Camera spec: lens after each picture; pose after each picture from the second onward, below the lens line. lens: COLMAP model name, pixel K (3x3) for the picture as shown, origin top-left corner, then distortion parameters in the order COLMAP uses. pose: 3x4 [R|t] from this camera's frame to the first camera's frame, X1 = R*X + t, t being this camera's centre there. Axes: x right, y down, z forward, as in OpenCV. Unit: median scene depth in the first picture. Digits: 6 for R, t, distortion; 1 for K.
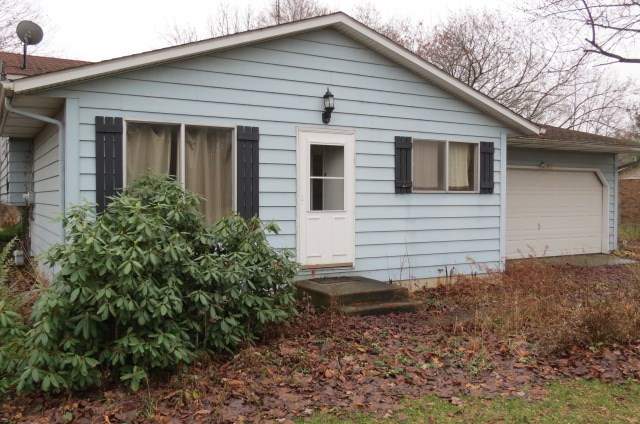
lens RADIAL K [[615.3, 0, 322.9], [0, 615.3, 211.0], [0, 0, 1]] dist [0.003850, 0.000000]
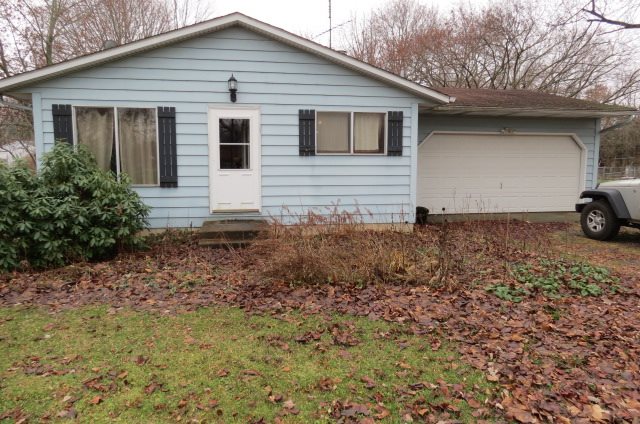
lens RADIAL K [[455.9, 0, 321.2], [0, 455.9, 210.9], [0, 0, 1]] dist [-0.000077, 0.002420]
pose [[0.932022, 0.032783, -0.360917, 0.498649], [-0.005483, 0.997062, 0.076405, 0.012334], [0.362361, -0.069233, 0.929463, 0.144355]]
